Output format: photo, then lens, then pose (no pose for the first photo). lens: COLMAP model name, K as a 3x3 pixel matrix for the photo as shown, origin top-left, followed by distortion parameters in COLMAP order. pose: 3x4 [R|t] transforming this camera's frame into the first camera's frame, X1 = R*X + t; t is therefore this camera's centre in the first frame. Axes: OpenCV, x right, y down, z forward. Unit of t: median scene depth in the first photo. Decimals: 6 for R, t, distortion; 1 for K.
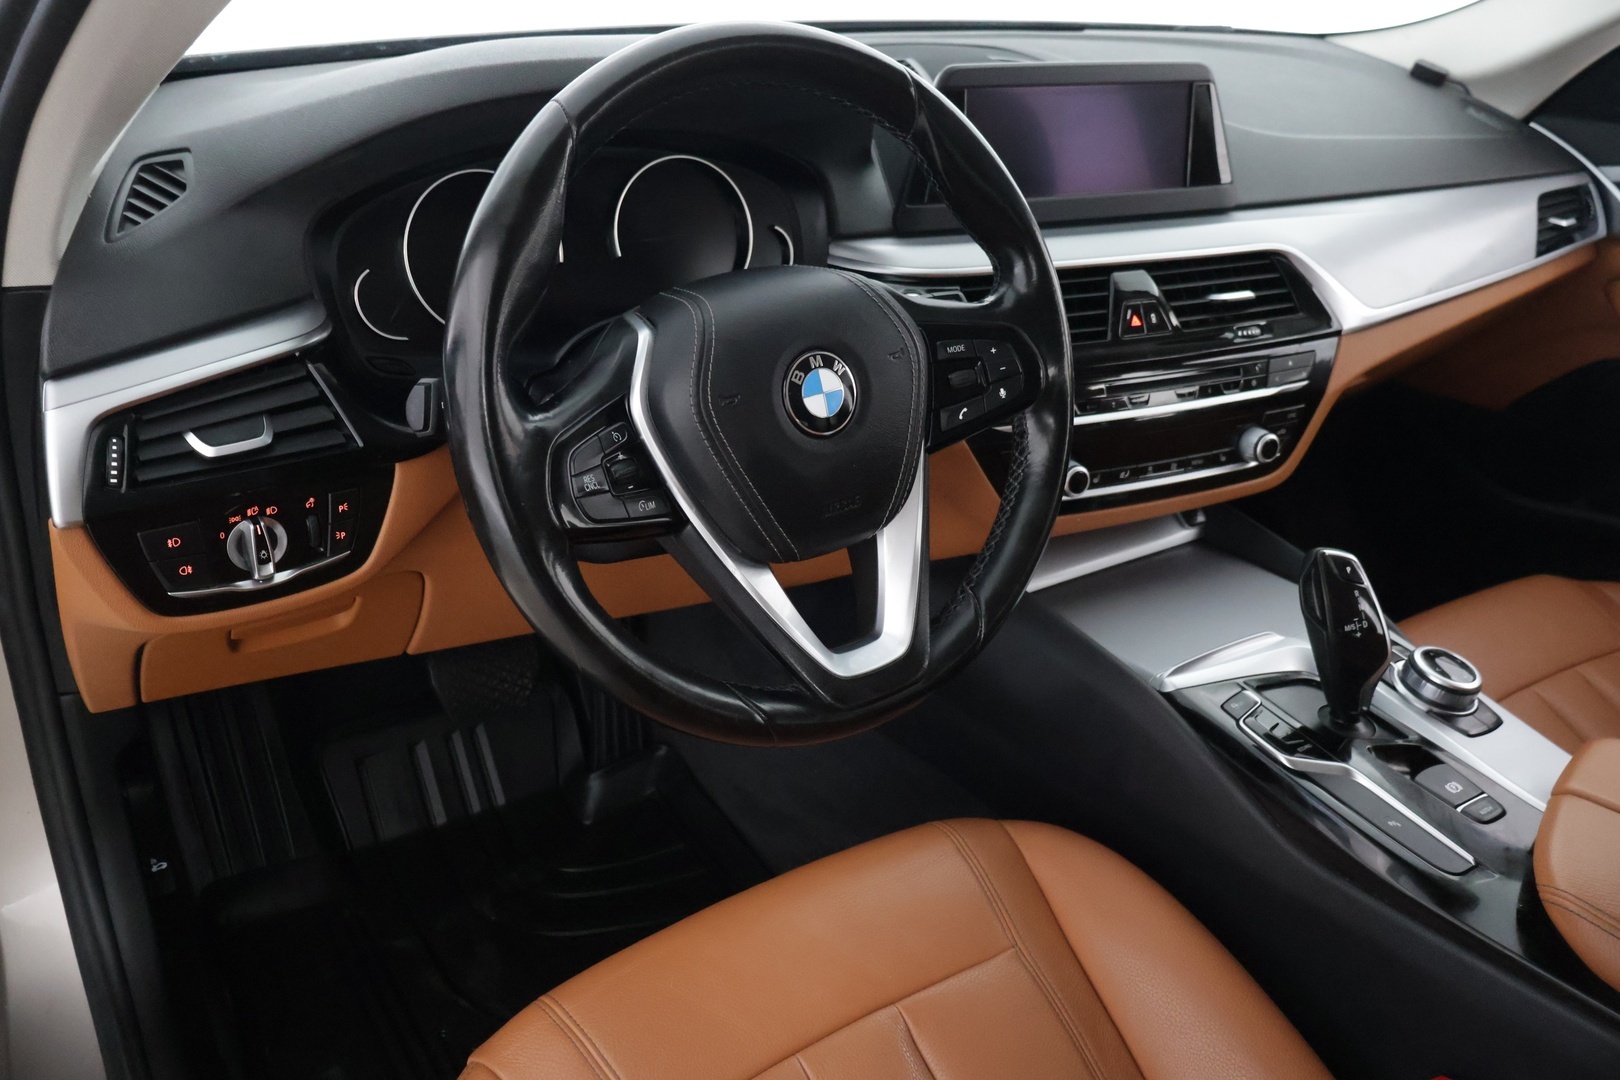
lens RADIAL K [[1338.8, 0, 810.0], [0, 1338.8, 540.0], [0, 0, 1]] dist [0.000975, 0.005121]
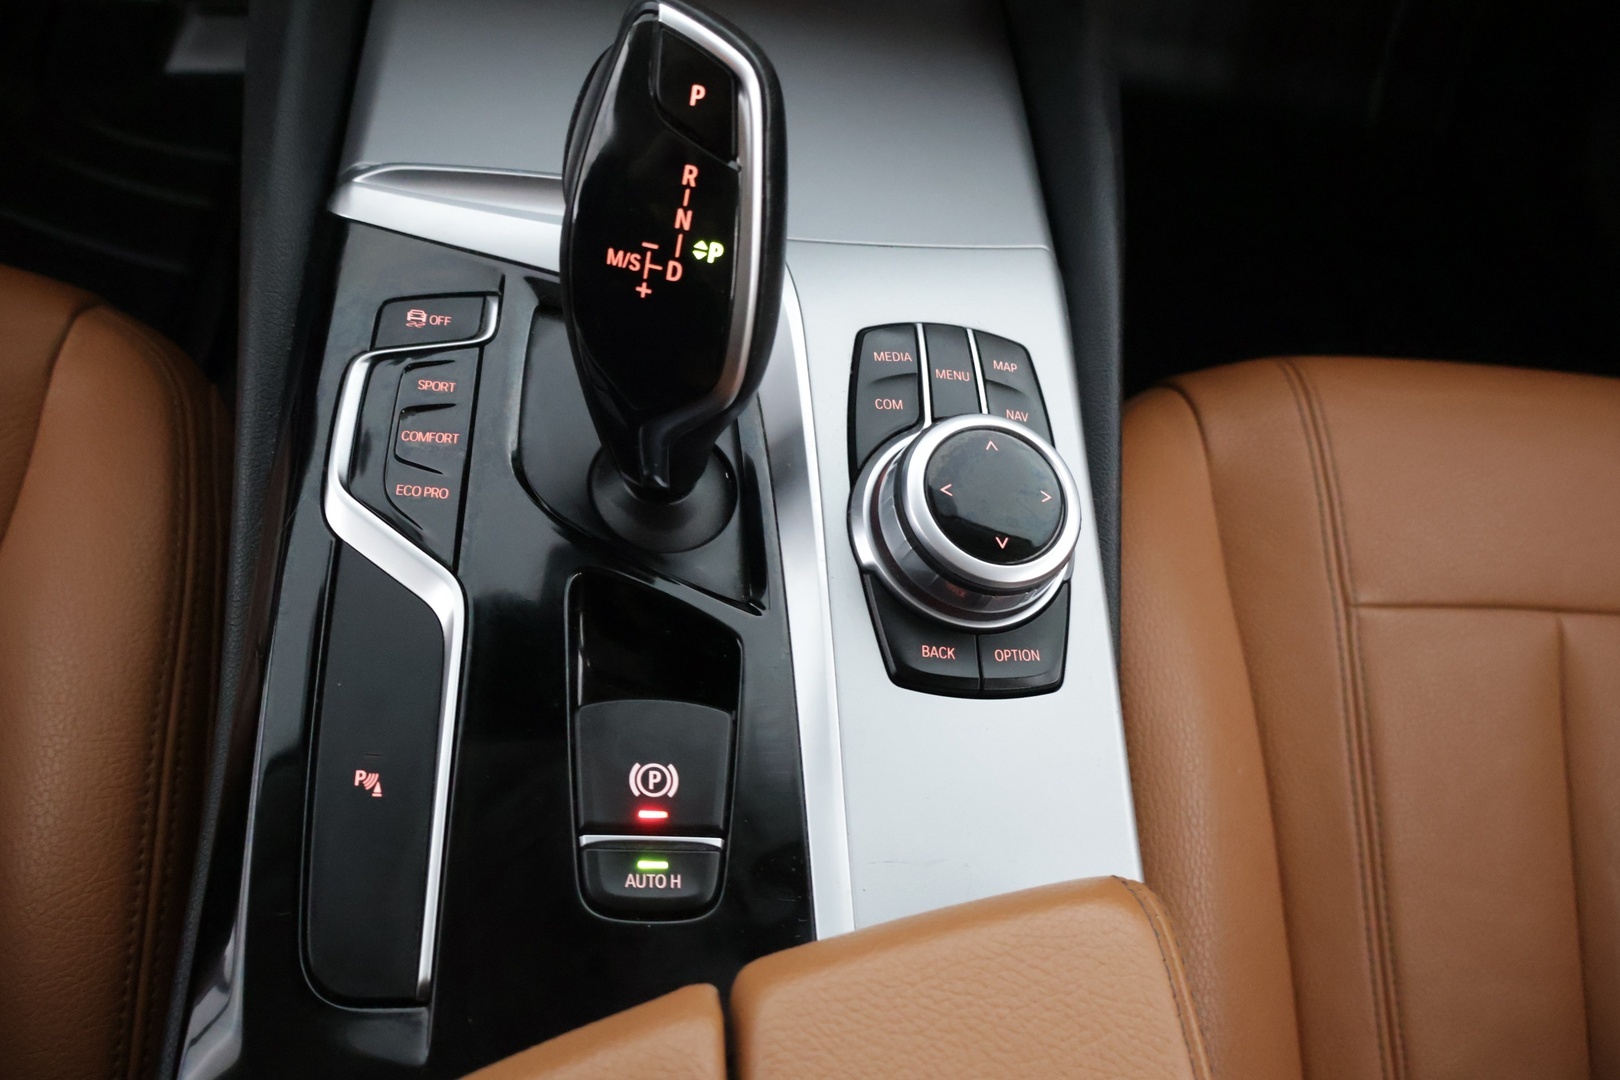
lens RADIAL K [[1338.8, 0, 810.0], [0, 1338.8, 540.0], [0, 0, 1]] dist [0.000975, 0.005121]
pose [[0.851269, 0.488699, -0.191088, 0.532596], [-0.352838, 0.802649, 0.480895, -0.054205], [0.388390, -0.341948, 0.855701, 0.699675]]
